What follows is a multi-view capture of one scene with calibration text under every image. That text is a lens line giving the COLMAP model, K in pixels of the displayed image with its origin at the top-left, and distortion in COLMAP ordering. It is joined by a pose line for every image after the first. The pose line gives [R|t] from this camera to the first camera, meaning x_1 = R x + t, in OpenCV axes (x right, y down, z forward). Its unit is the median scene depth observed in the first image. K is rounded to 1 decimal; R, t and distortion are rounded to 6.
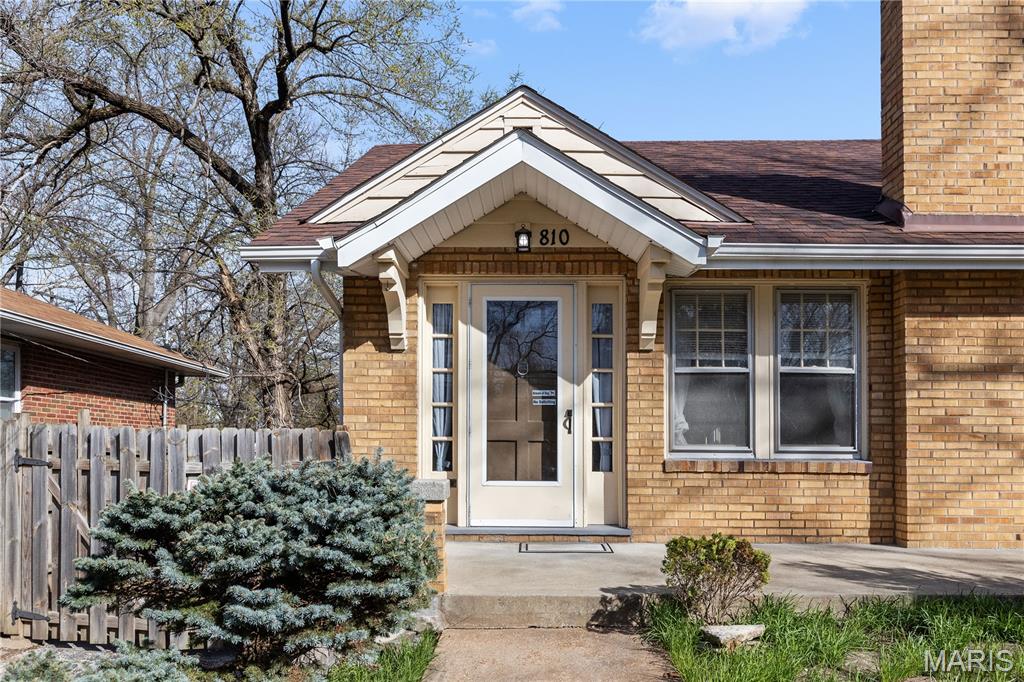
lens RADIAL K [[737.0, 0, 513.9], [0, 737.0, 413.2], [0, 0, 1]] dist [0.001562, 0.002610]
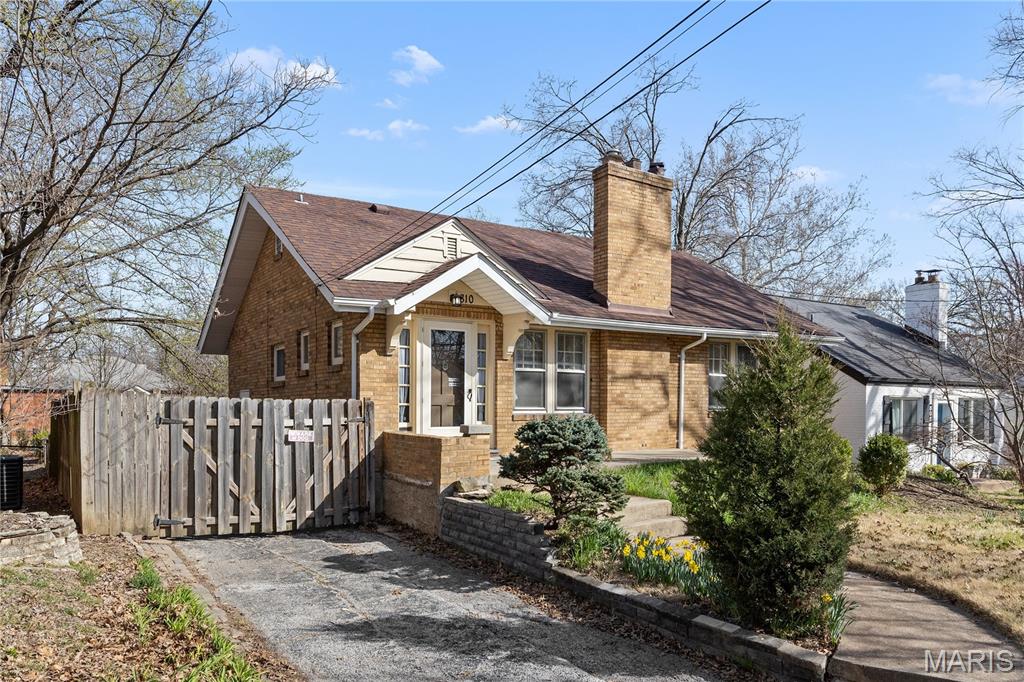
lens RADIAL K [[665.6, 0, 511.8], [0, 665.6, 395.9], [0, 0, 1]] dist [0.002713, 0.000281]
pose [[0.834249, 0.002087, 0.551384, -0.796574], [-0.017369, 0.999596, 0.022496, -0.028149], [-0.551114, -0.028345, 0.833949, -0.508788]]
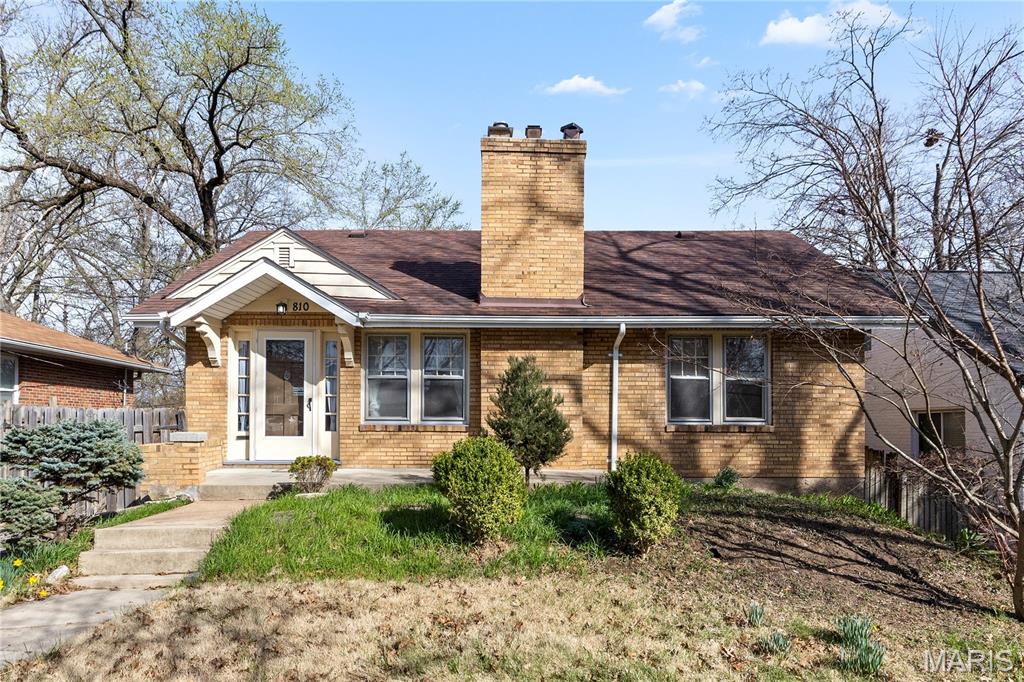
lens RADIAL K [[619.8, 0, 510.9], [0, 619.8, 394.1], [0, 0, 1]] dist [-0.003531, -0.000868]
pose [[0.998782, 0.000497, 0.049329, 0.513472], [-0.000467, 1.000000, -0.000621, -0.014411], [-0.049329, 0.000598, 0.998782, -0.608013]]
